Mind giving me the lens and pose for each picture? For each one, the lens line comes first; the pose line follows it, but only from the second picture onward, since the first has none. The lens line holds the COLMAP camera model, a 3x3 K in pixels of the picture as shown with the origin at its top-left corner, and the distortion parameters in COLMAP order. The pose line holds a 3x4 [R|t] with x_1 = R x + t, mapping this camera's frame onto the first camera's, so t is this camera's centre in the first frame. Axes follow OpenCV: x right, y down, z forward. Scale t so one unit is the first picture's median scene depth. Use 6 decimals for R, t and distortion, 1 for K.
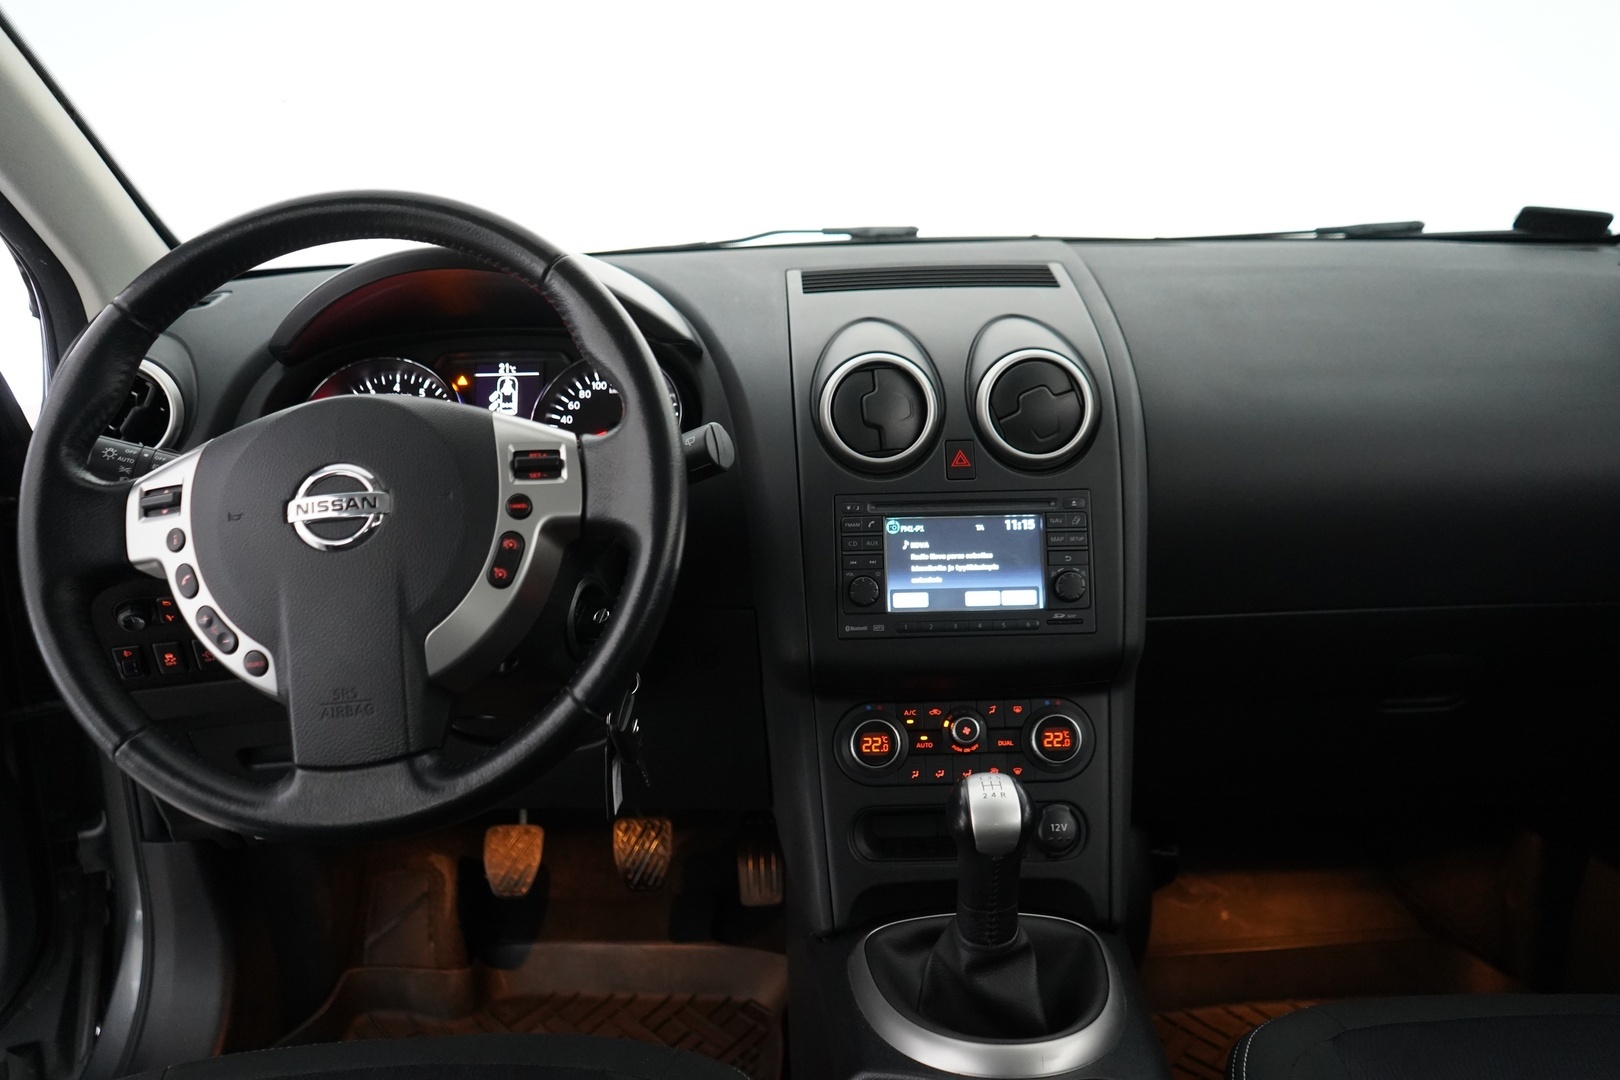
lens RADIAL K [[1365.3, 0, 803.6], [0, 1365.3, 534.1], [0, 0, 1]] dist [-0.013630, 0.037412]
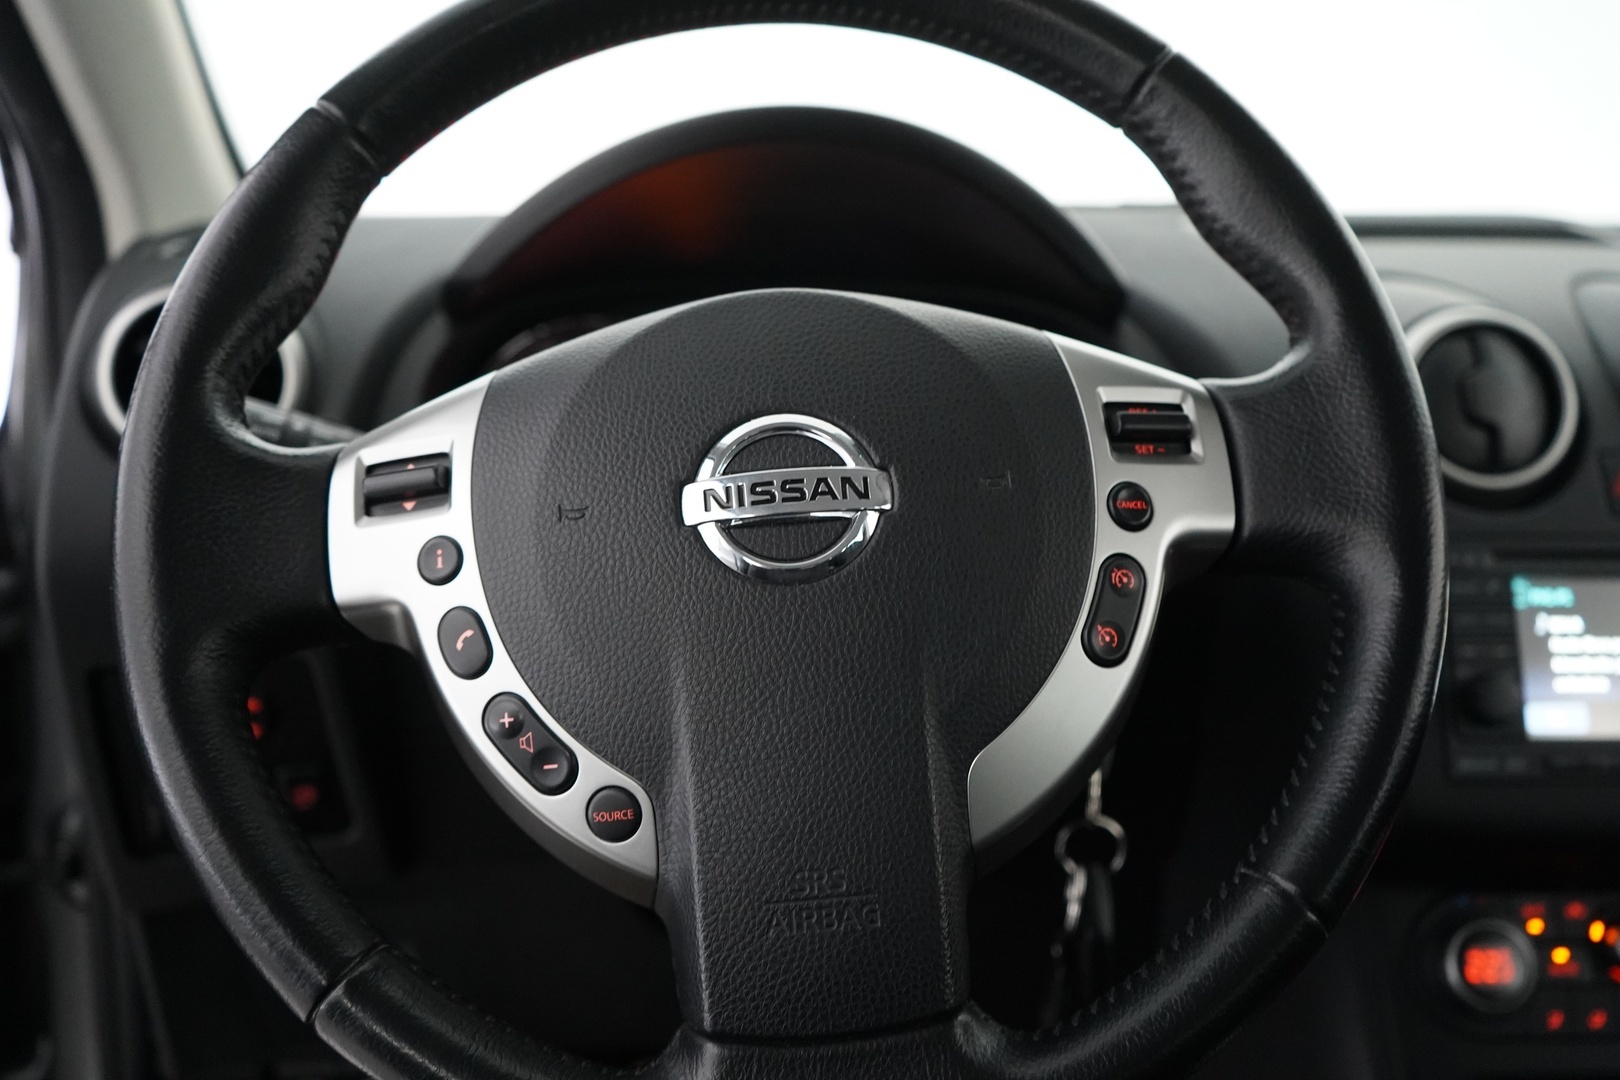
lens RADIAL K [[1495.8, 0, 802.6], [0, 1495.8, 532.4], [0, 0, 1]] dist [0.023941, 0.000000]
pose [[0.998472, 0.020914, 0.051142, -0.283622], [-0.016088, 0.995534, -0.093021, 0.034062], [-0.052859, 0.092056, 0.994350, 0.358621]]
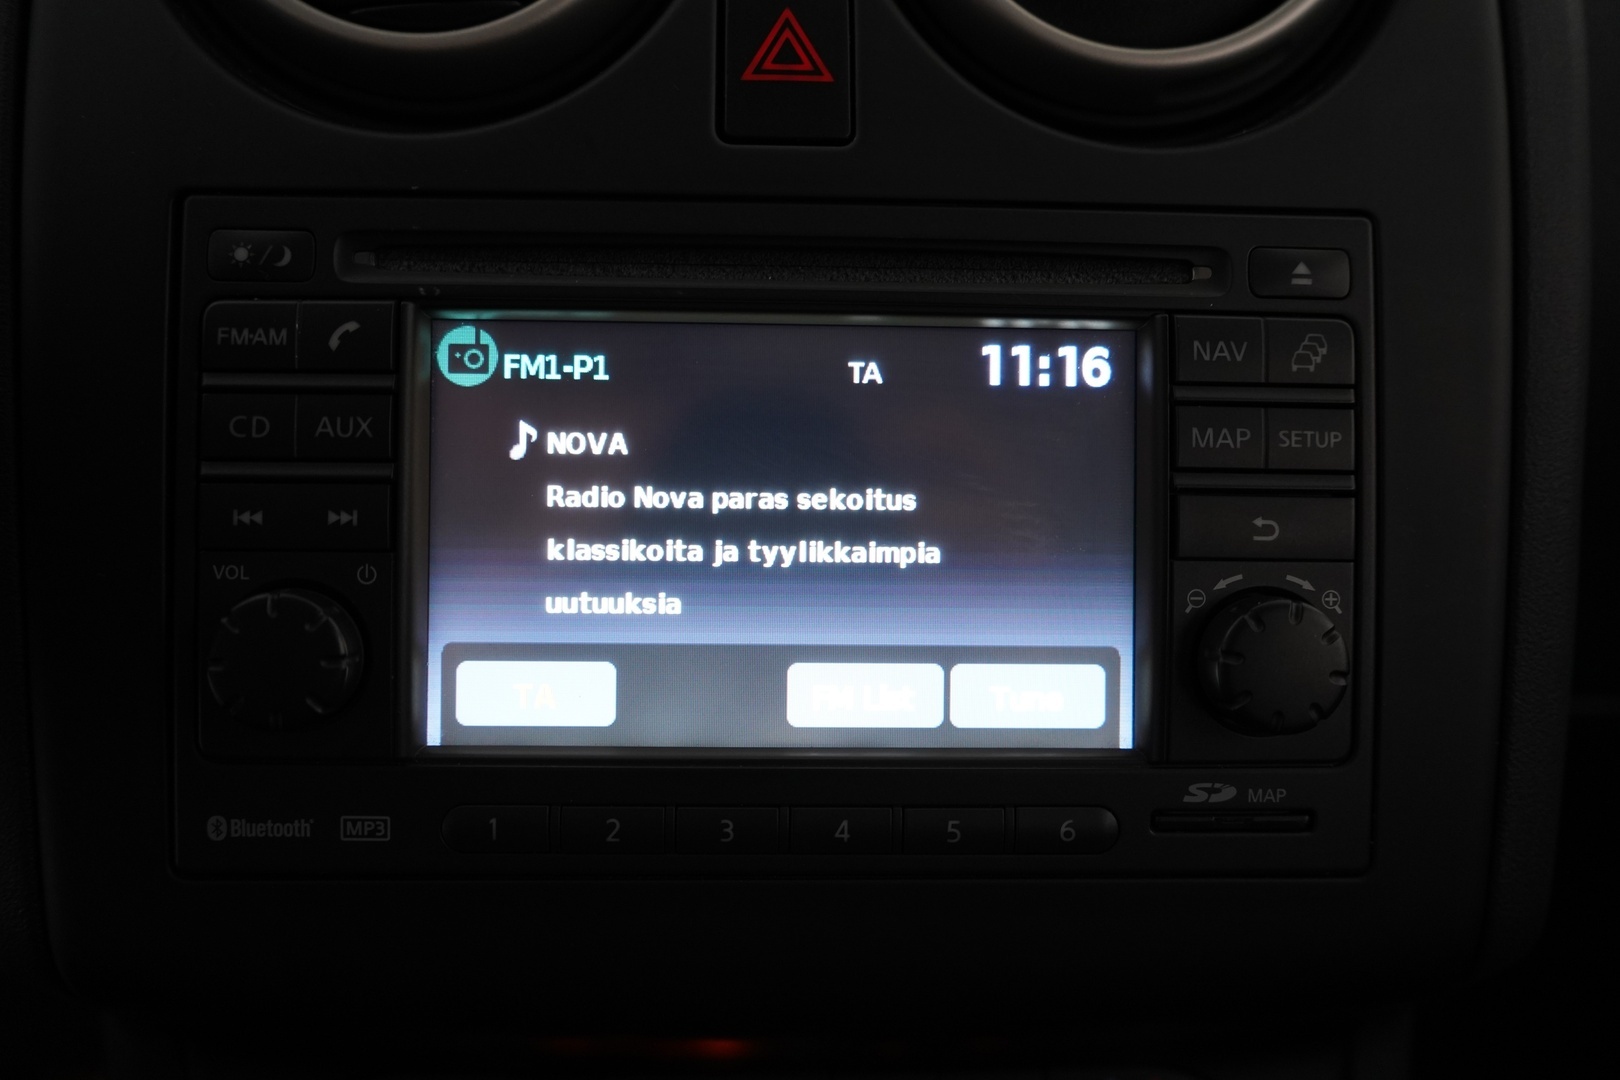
lens RADIAL K [[1365.3, 0, 816.1], [0, 1365.3, 543.3], [0, 0, 1]] dist [-0.013630, 0.037412]
pose [[0.998230, 0.031402, 0.050495, 0.111236], [-0.035255, 0.996383, 0.077317, 0.005809], [-0.047885, -0.078961, 0.995727, 0.780525]]
